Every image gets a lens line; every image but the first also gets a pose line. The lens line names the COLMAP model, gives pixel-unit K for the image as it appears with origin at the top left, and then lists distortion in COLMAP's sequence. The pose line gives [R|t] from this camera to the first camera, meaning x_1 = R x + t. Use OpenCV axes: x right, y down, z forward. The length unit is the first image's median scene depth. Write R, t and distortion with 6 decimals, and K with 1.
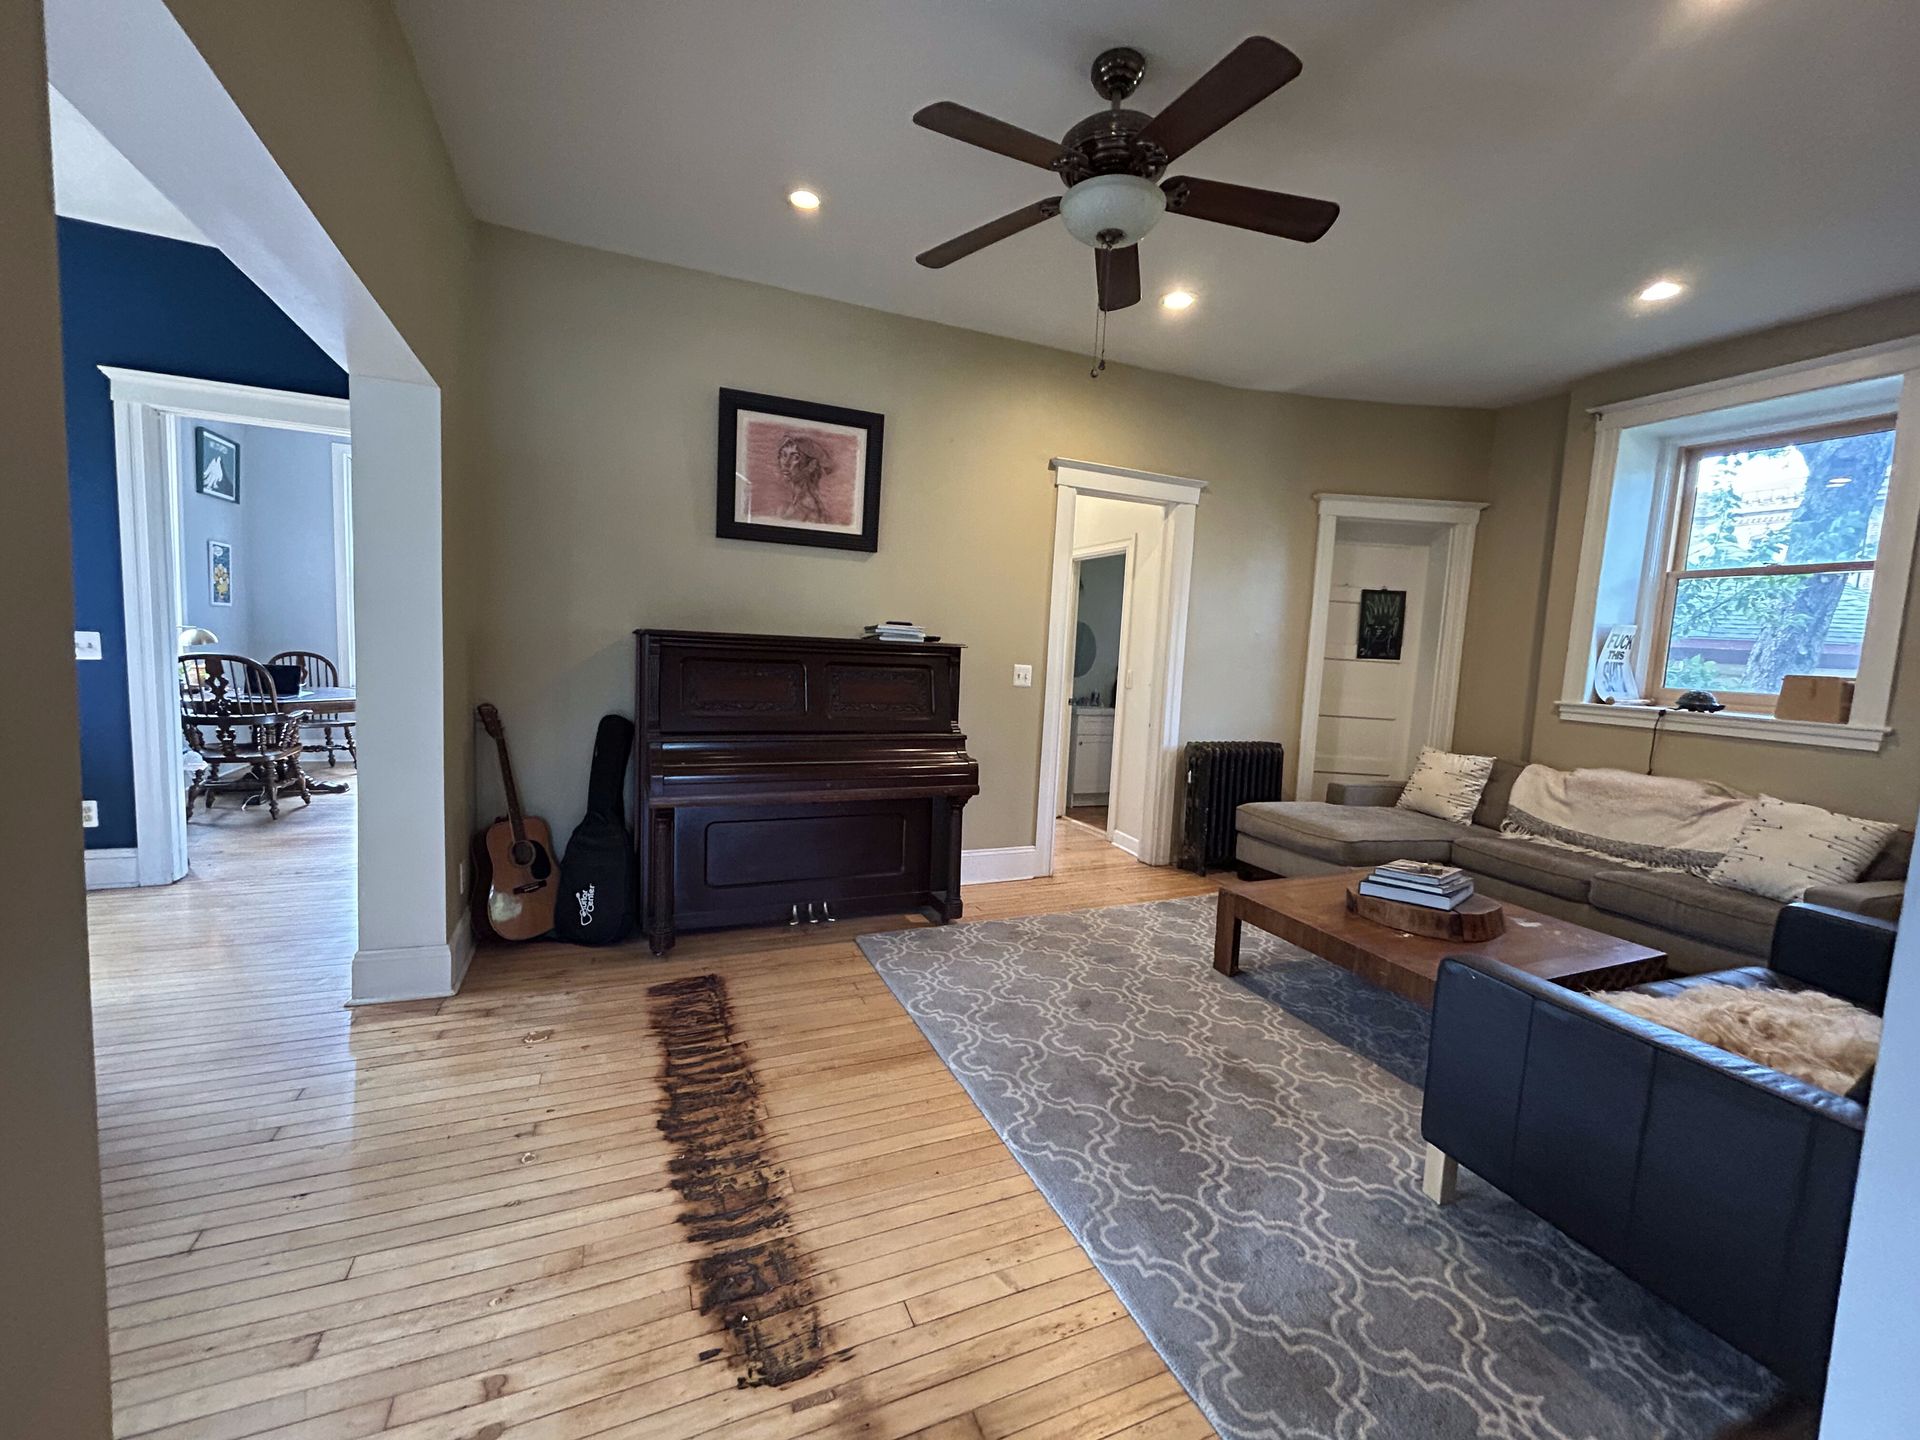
lens RADIAL K [[775.0, 0, 969.4], [0, 775.0, 718.8], [0, 0, 1]] dist [-0.000378, 0.000200]
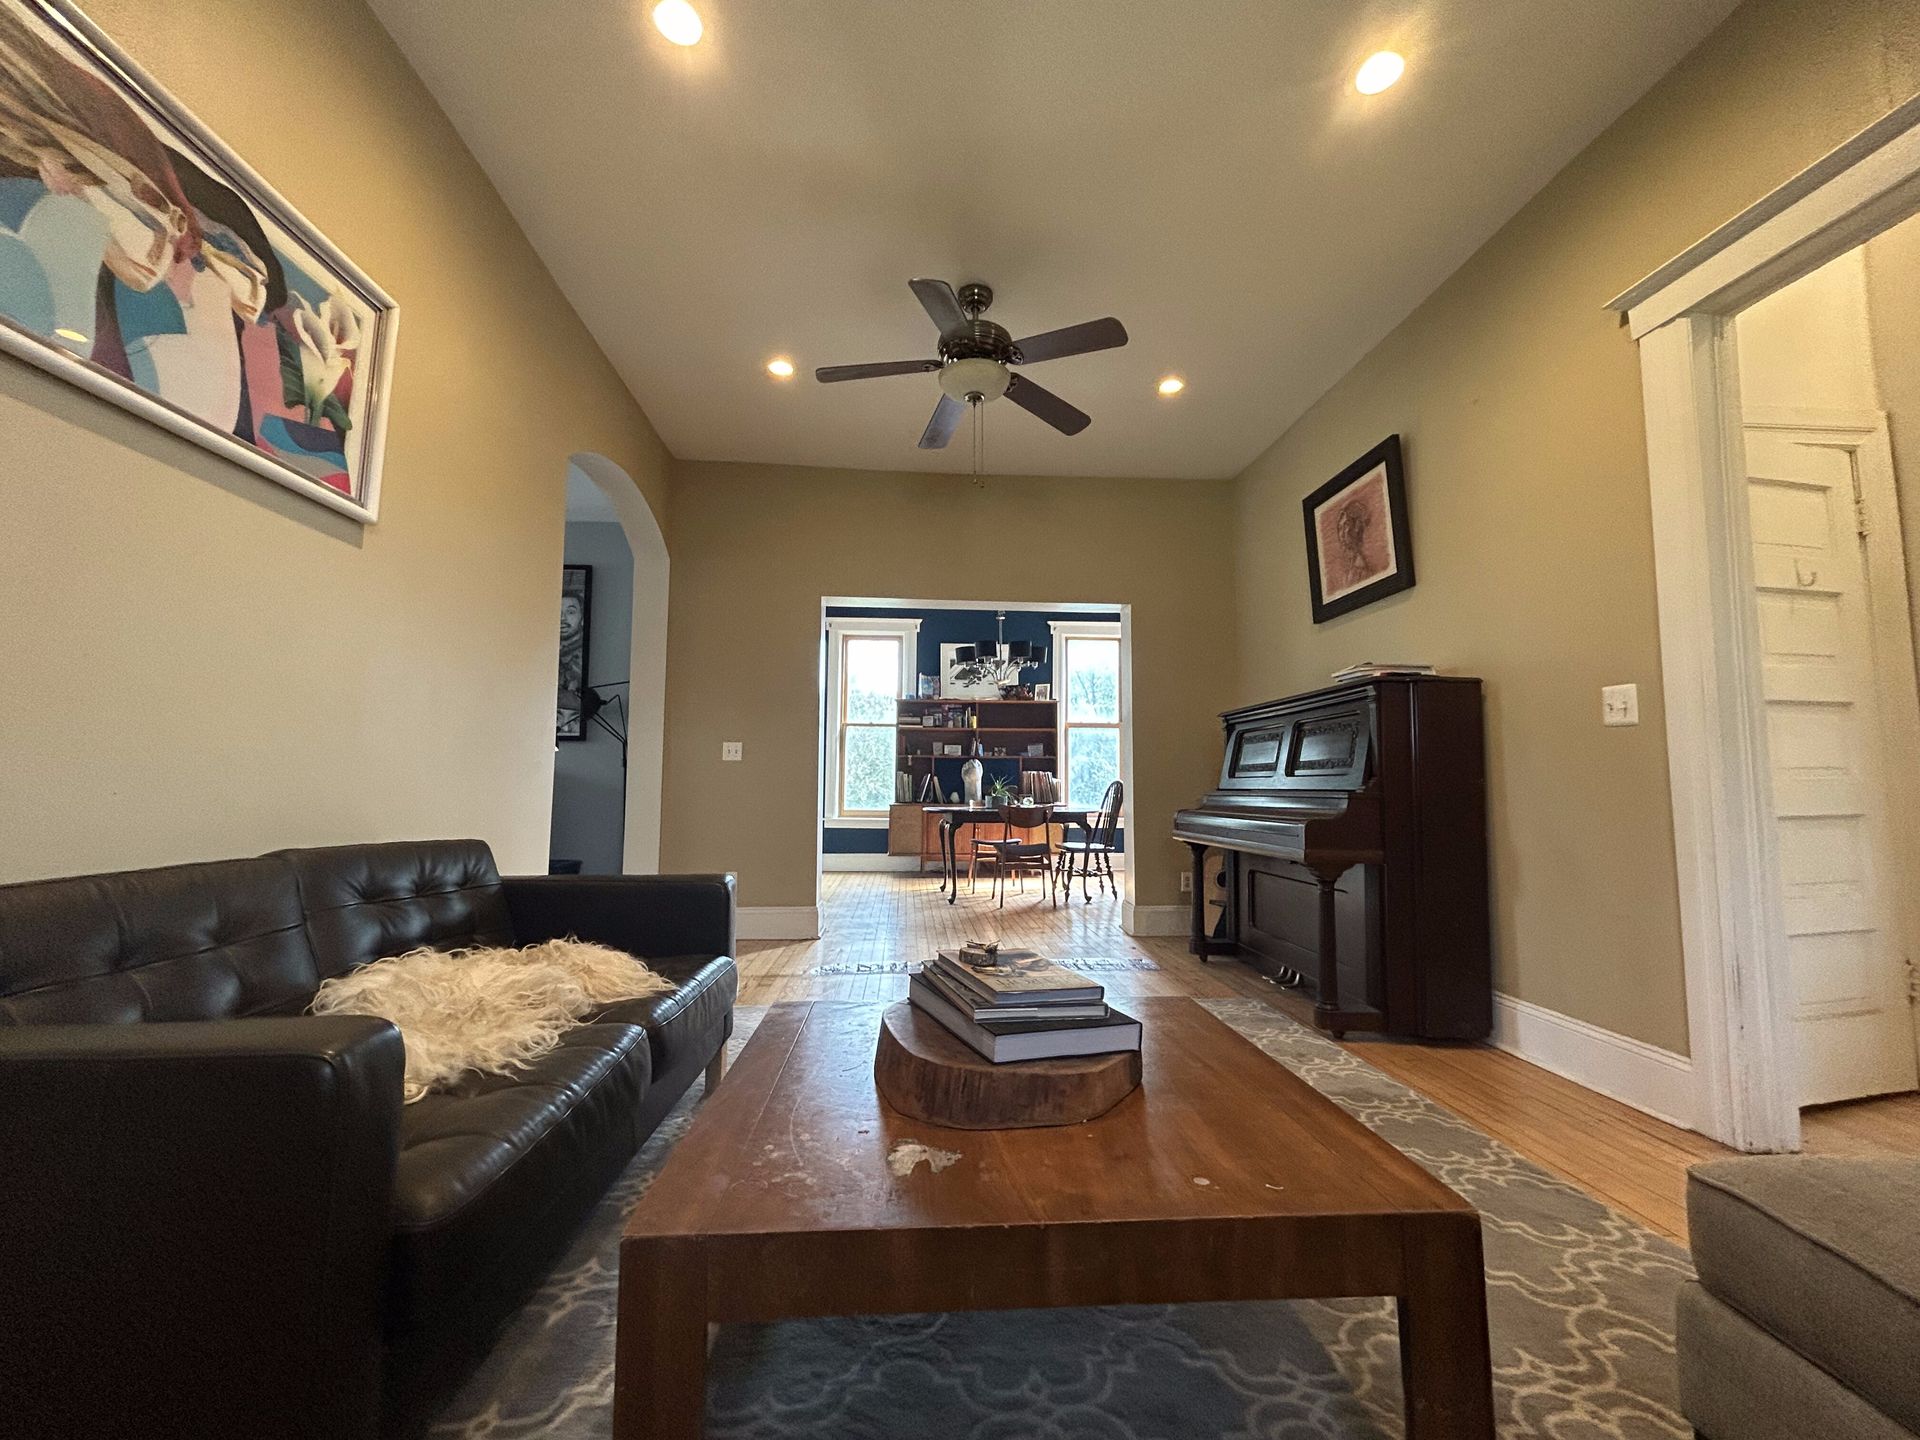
lens RADIAL K [[776.3, 0, 945.4], [0, 776.3, 717.7], [0, 0, 1]] dist [-0.000537, 0.000208]
pose [[-0.344240, -0.133711, -0.929312, 0.694773], [-0.115044, 0.988355, -0.099591, 0.057020], [0.931807, 0.072628, -0.355614, 0.719613]]
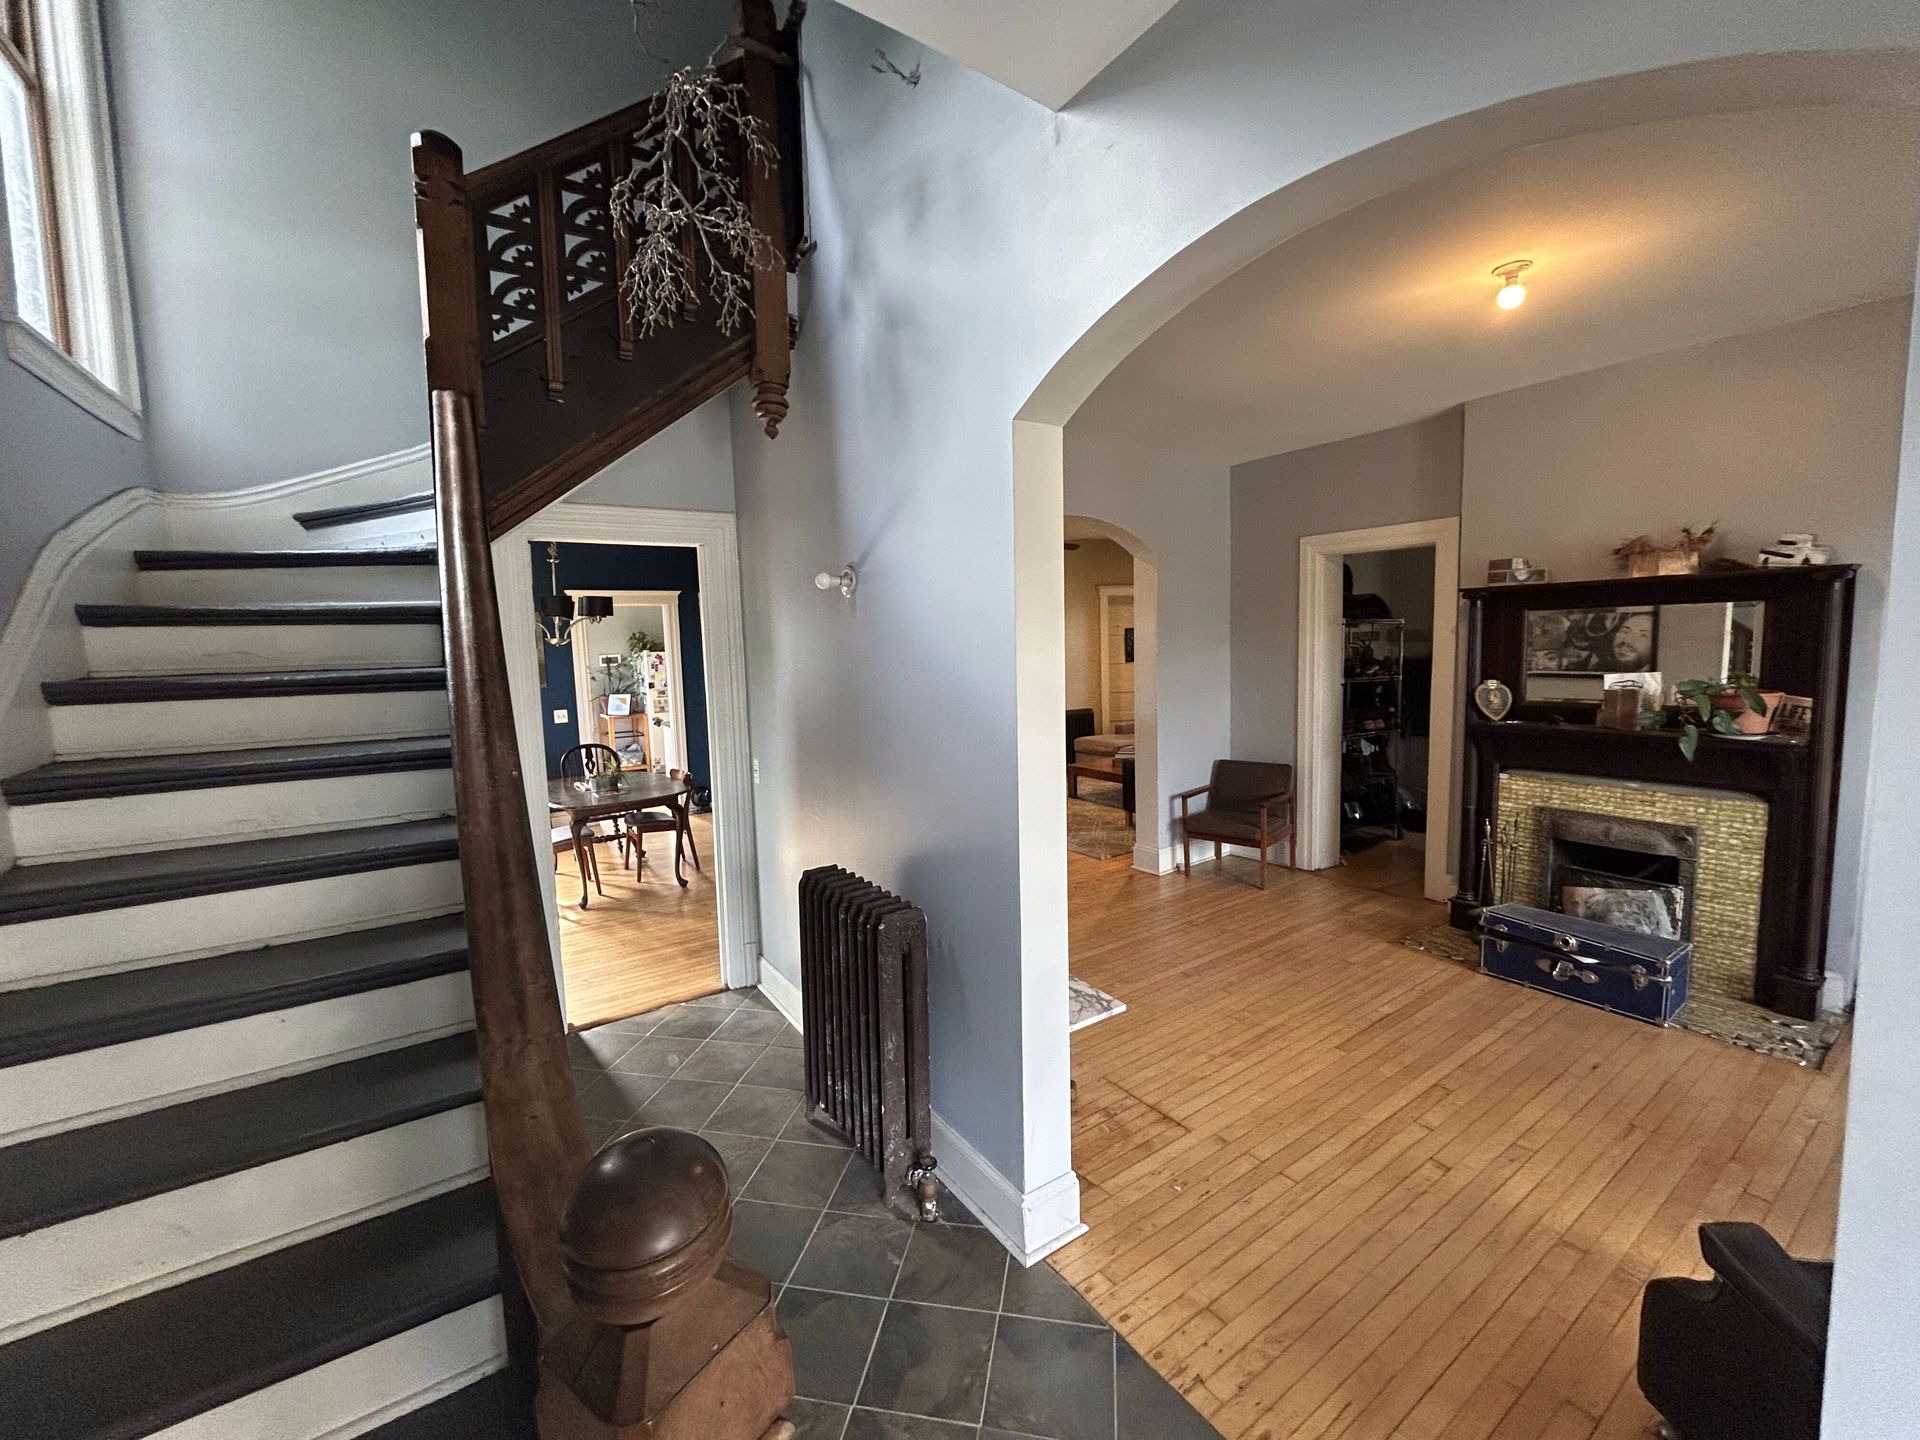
lens RADIAL K [[775.0, 0, 969.4], [0, 775.0, 718.8], [0, 0, 1]] dist [-0.000378, 0.000200]
pose [[0.978714, -0.099579, 0.179453, -0.314187], [0.097666, 0.995028, 0.019484, -0.013604], [-0.180501, -0.001543, 0.983574, -1.044692]]
